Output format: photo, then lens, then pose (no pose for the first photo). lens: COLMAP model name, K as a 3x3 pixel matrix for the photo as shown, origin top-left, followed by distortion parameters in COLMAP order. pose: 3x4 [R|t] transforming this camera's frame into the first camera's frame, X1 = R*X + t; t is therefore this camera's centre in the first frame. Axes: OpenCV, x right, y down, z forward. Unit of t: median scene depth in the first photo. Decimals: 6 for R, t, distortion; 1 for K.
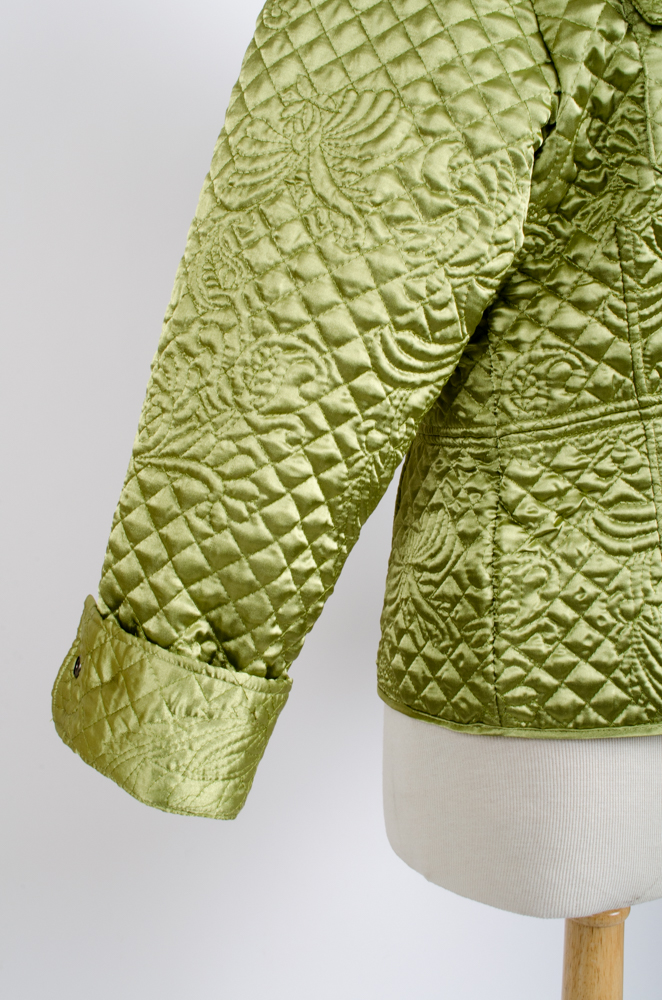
lens RADIAL K [[1124.0, 0, 384.3], [0, 1124.0, 498.7], [0, 0, 1]] dist [-0.006917, 0.008229]
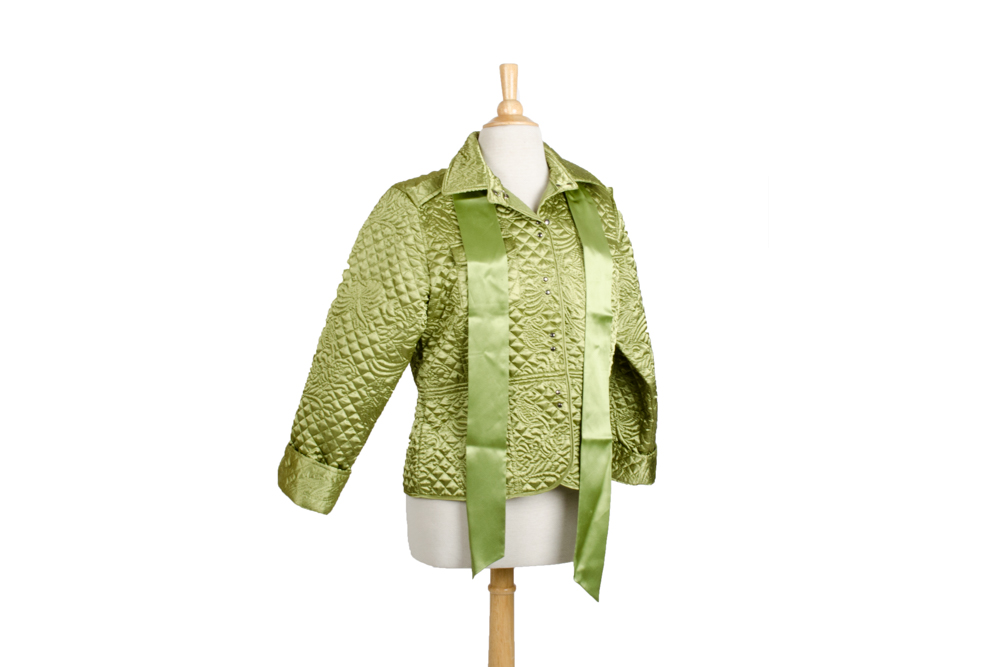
lens RADIAL K [[1950.4, 0, 500.0], [0, 1950.4, 333.5], [0, 0, 1]] dist [0.025232, 0.012139]
pose [[0.939672, 0.054852, -0.337651, 2.097105], [-0.053528, 0.998479, 0.013237, -0.302513], [0.337863, 0.005635, 0.941178, -3.875841]]
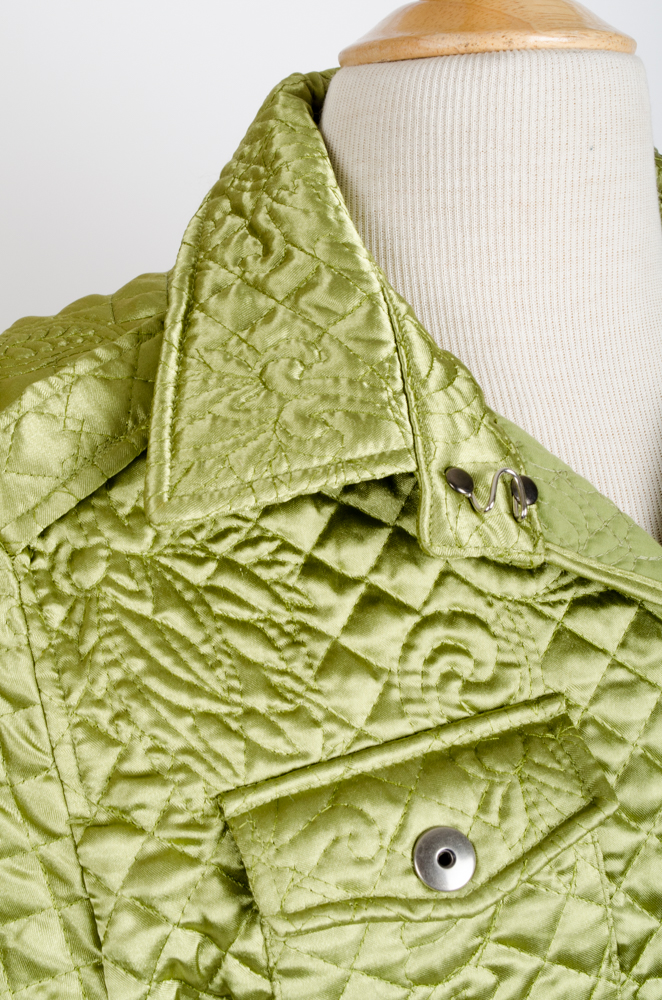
lens RADIAL K [[1916.0, 0, 329.8], [0, 1916.0, 475.2], [0, 0, 1]] dist [0.033583, 0.194295]
pose [[0.976219, 0.072611, -0.204264, 0.408777], [-0.040876, 0.986990, 0.155498, -0.740561], [0.212898, -0.143450, 0.966487, 0.190675]]
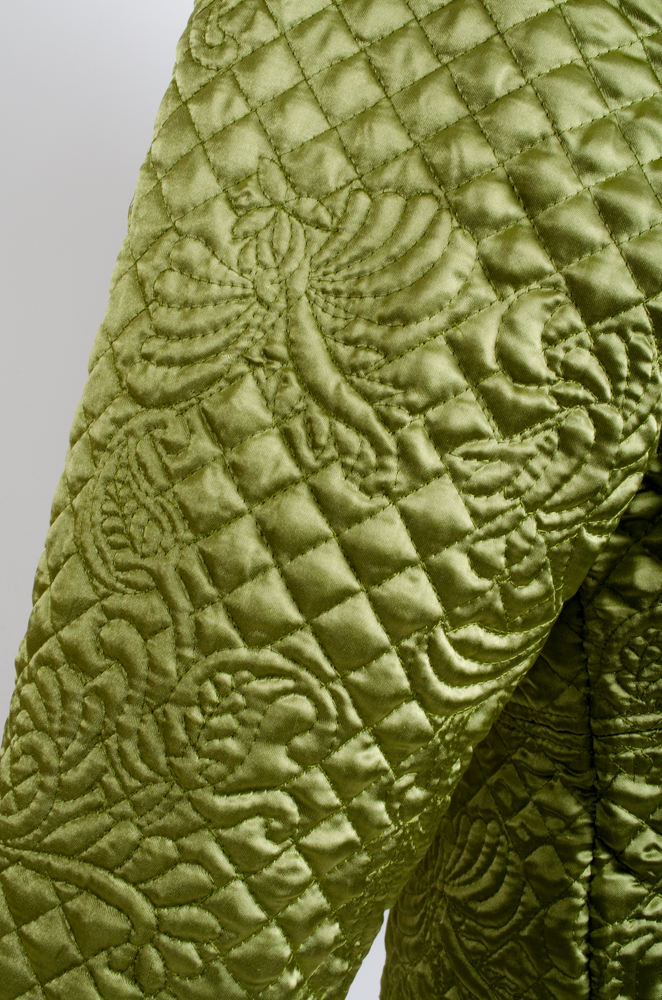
lens RADIAL K [[1212.7, 0, 360.0], [0, 1212.7, 498.0], [0, 0, 1]] dist [-0.021609, -0.024706]
pose [[0.996873, -0.027954, 0.073915, -0.077369], [0.023159, 0.997620, 0.064945, -0.247816], [-0.075555, -0.063030, 0.995148, 0.387480]]
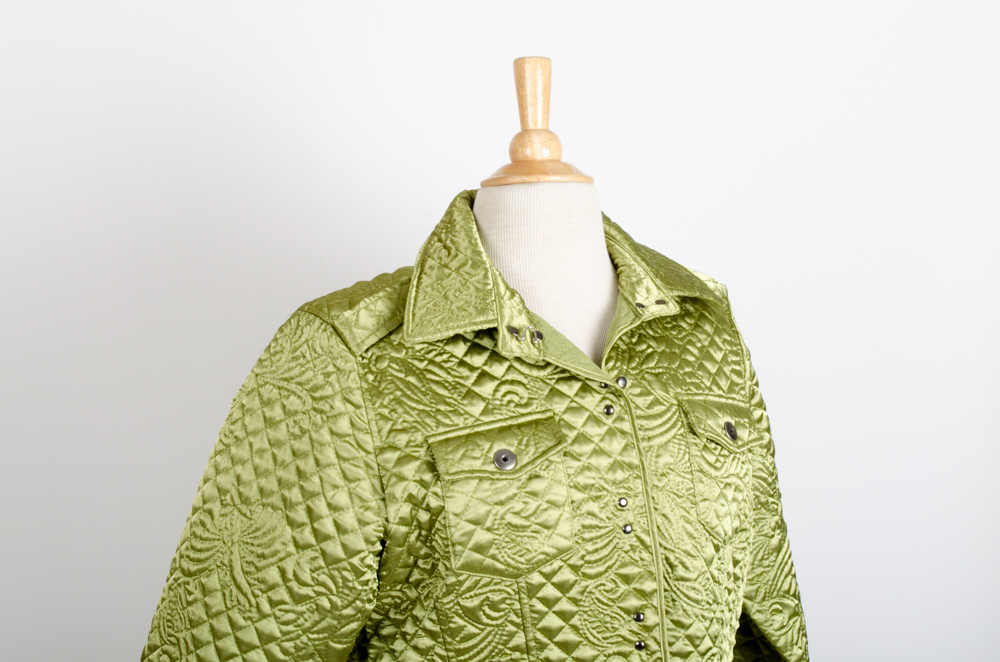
lens RADIAL K [[1906.9, 0, 502.8], [0, 1906.9, 348.3], [0, 0, 1]] dist [0.096749, 0.041497]
pose [[0.963341, 0.049544, -0.263667, 0.930090], [-0.043452, 0.998638, 0.028890, -0.651477], [0.264739, -0.016374, 0.964181, -1.344338]]
